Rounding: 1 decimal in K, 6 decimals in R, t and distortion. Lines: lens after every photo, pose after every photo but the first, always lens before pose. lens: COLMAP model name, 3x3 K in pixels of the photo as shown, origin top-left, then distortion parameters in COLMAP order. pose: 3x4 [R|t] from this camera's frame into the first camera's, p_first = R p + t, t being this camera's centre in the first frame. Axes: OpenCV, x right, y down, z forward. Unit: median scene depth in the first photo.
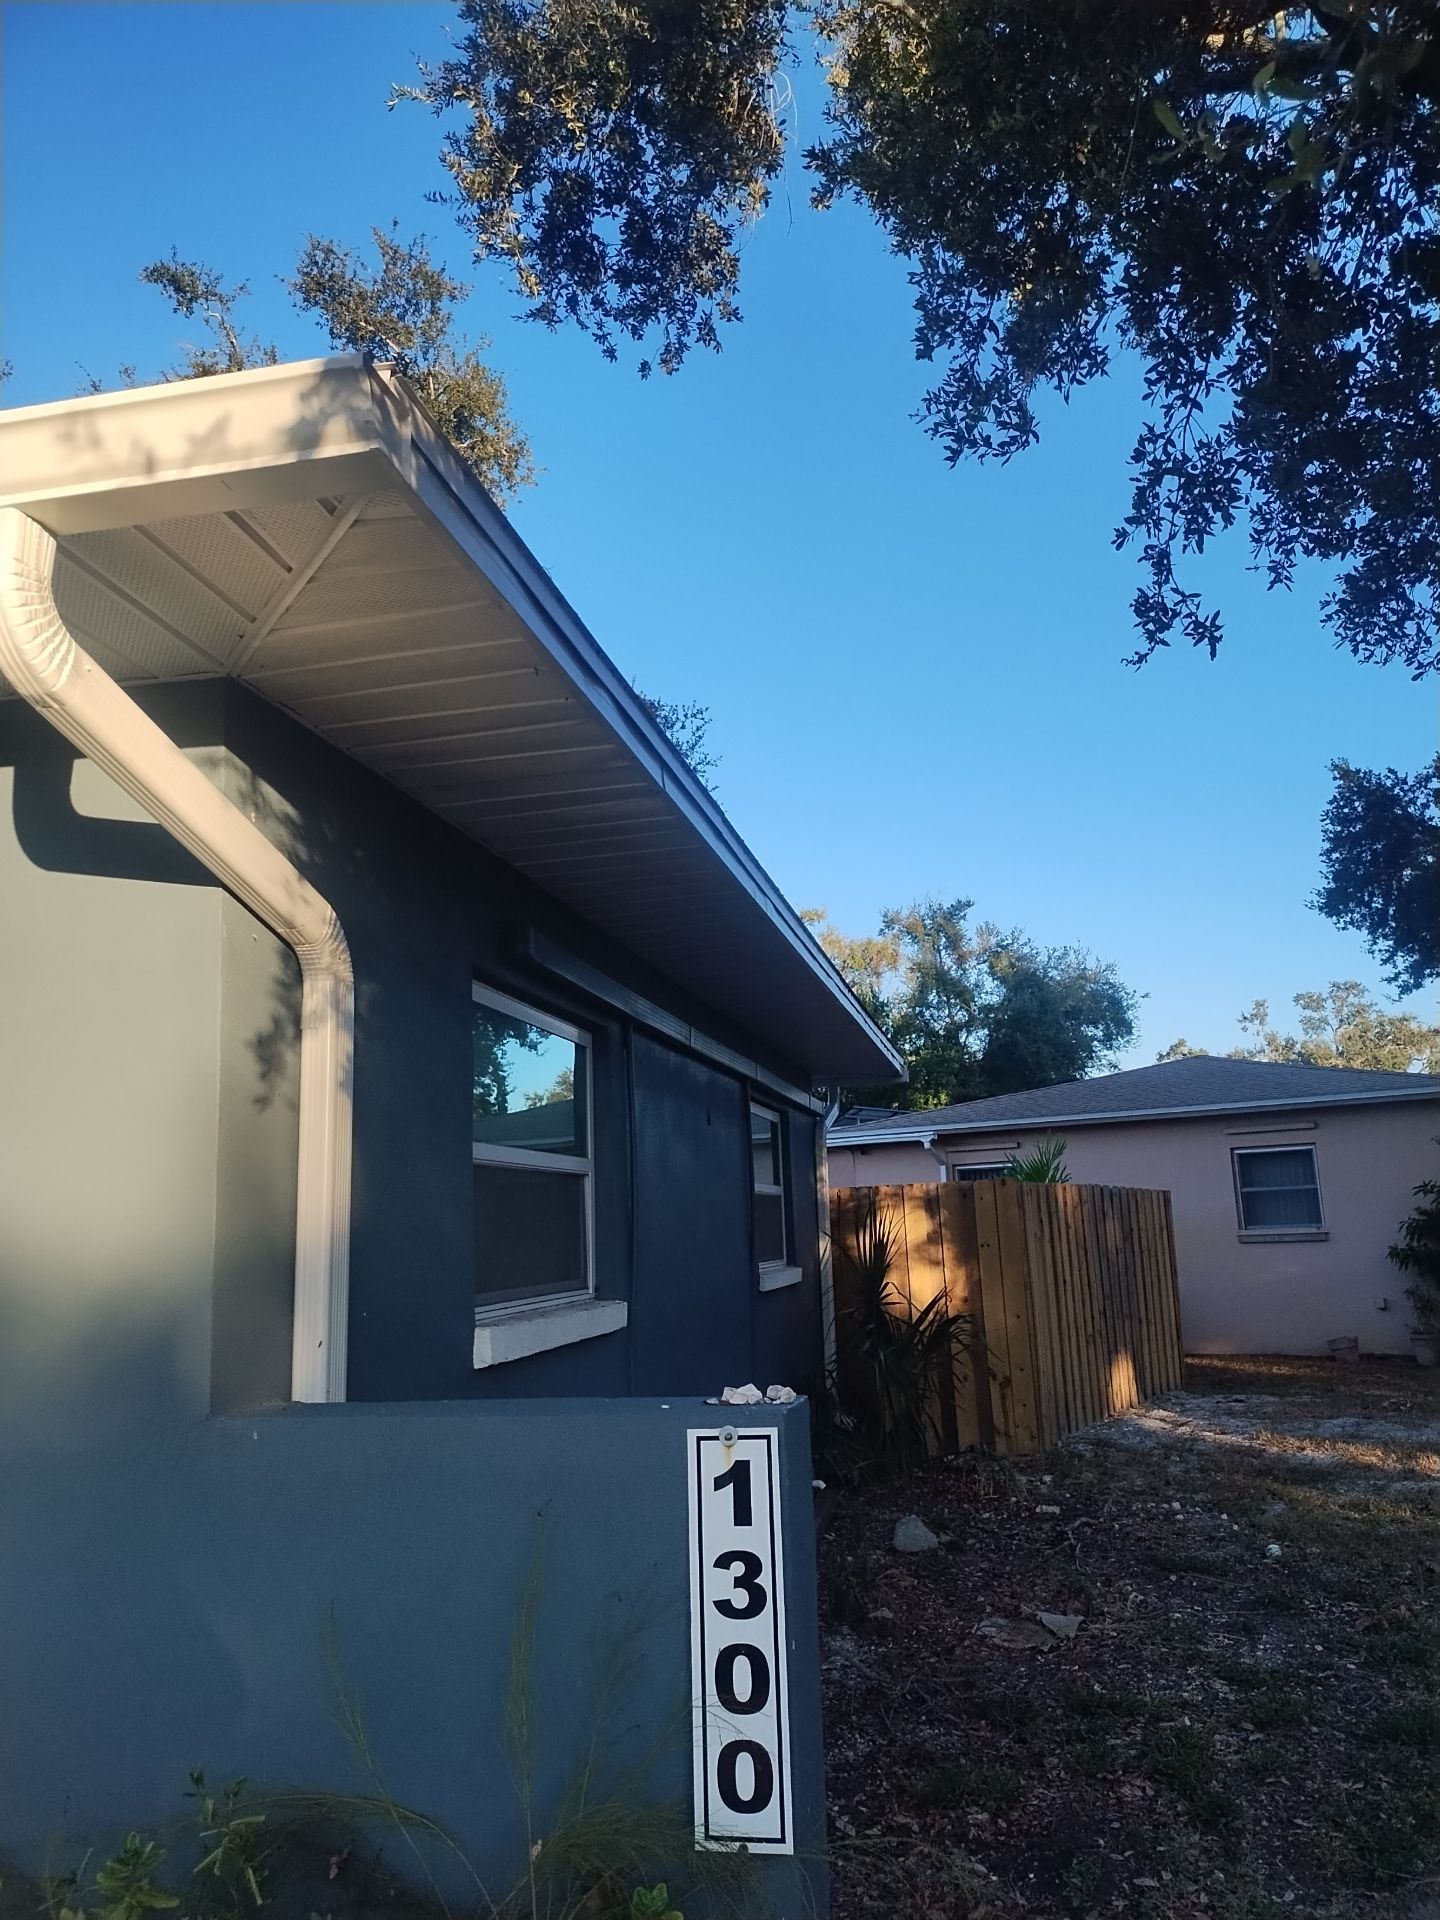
lens RADIAL K [[1404.8, 0, 720.0], [0, 1404.8, 960.0], [0, 0, 1]] dist [0.007865, -0.006610]
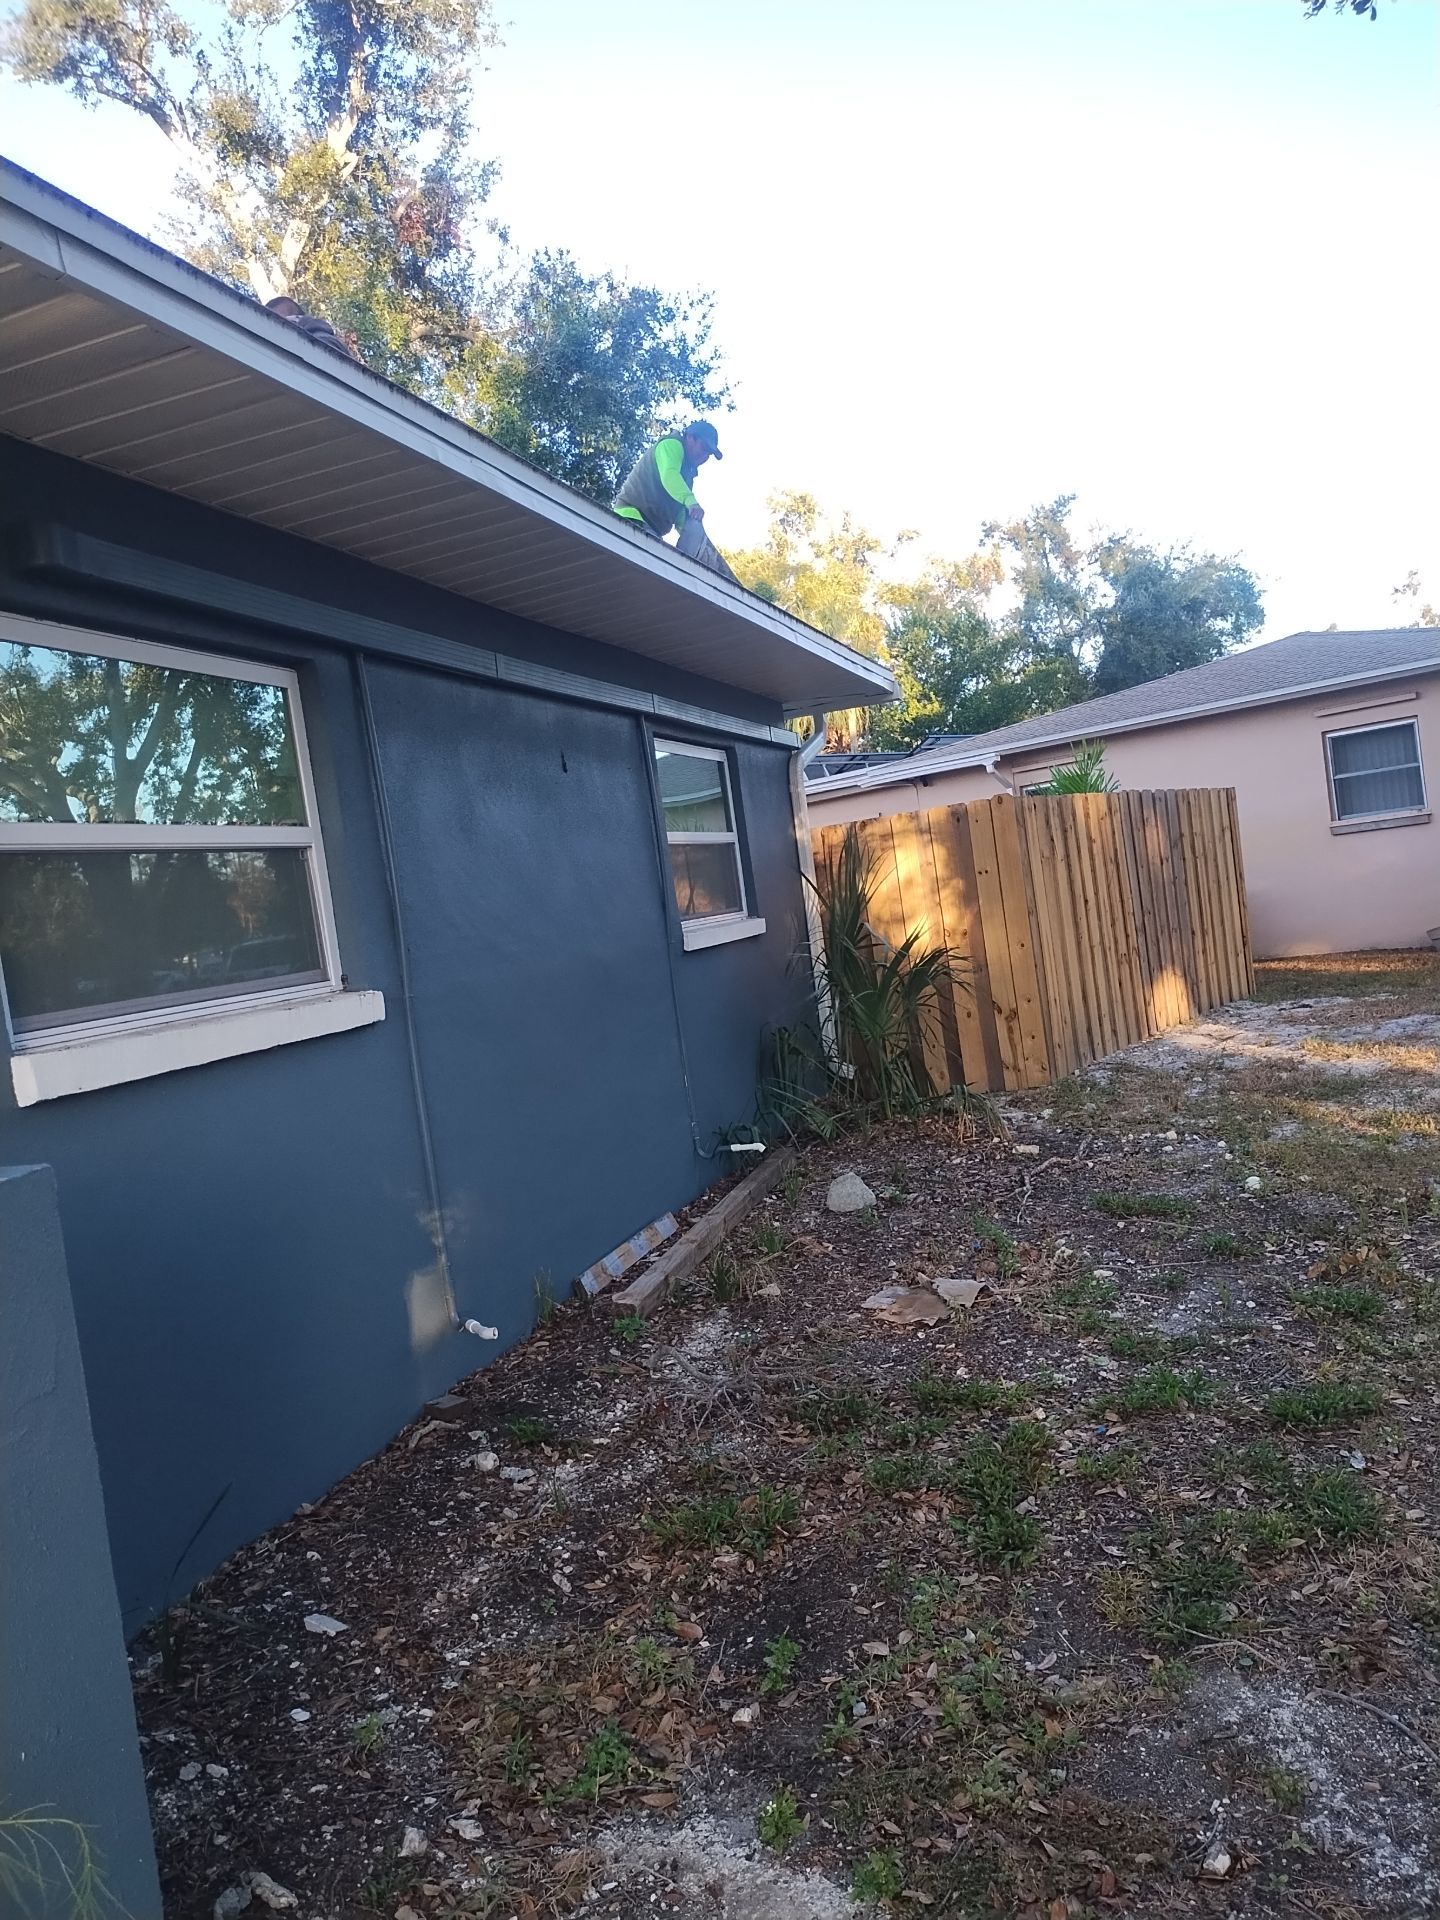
lens RADIAL K [[1382.5, 0, 720.1], [0, 1382.5, 988.2], [0, 0, 1]] dist [0.134551, -0.267274]
pose [[0.989600, -0.091813, -0.110732, 0.103566], [0.117729, 0.959280, 0.256751, 0.023105], [0.082649, -0.267117, 0.960113, 0.098390]]
